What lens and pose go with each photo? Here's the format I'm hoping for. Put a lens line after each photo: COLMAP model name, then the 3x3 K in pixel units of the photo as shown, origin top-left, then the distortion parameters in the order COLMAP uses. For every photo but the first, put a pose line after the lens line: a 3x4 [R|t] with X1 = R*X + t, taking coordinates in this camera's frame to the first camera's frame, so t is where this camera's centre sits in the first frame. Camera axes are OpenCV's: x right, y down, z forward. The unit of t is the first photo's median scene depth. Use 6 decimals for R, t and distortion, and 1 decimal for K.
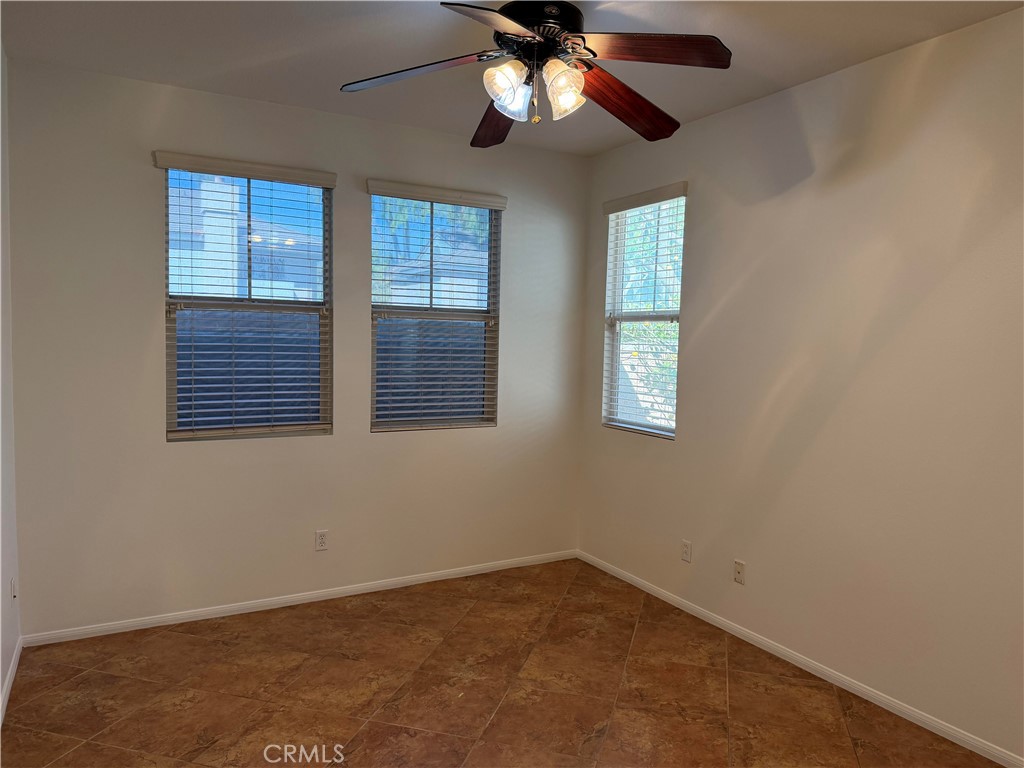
lens RADIAL K [[697.3, 0, 512.0], [0, 697.3, 384.0], [0, 0, 1]] dist [0.056986, -0.072701]
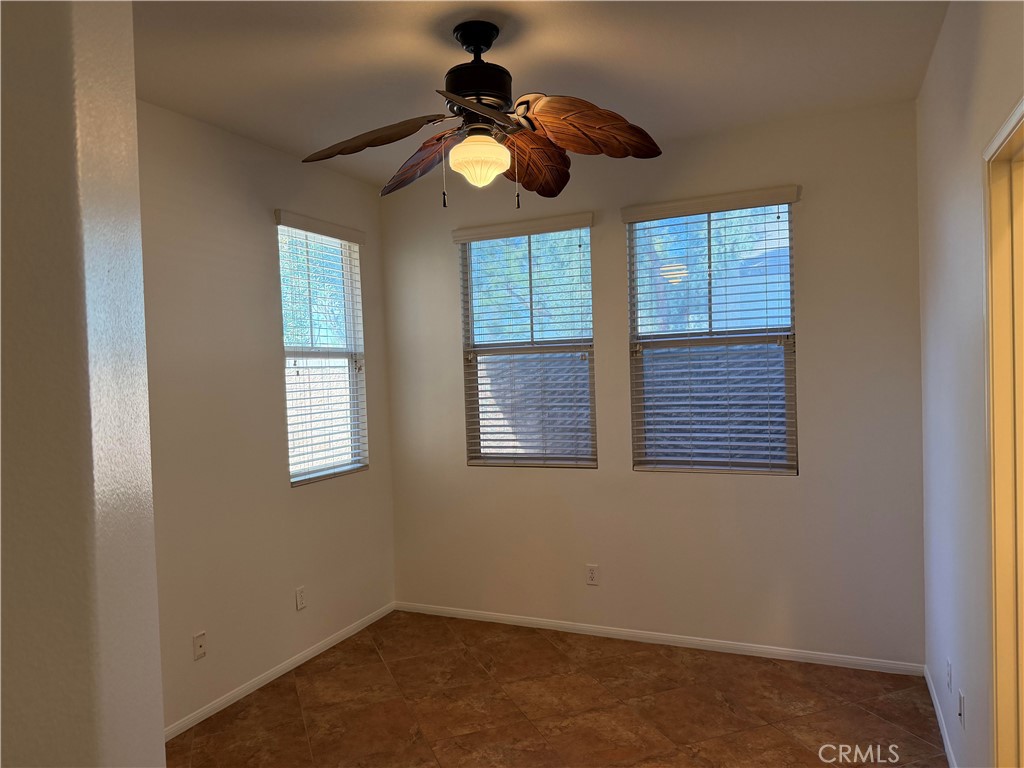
lens RADIAL K [[722.6, 0, 516.0], [0, 722.6, 387.9], [0, 0, 1]] dist [0.162169, -0.225564]
pose [[0.585932, -0.024420, -0.809992, 0.521130], [-0.007122, 0.999352, -0.035281, -0.006670], [0.810329, 0.026441, 0.585379, 0.294805]]
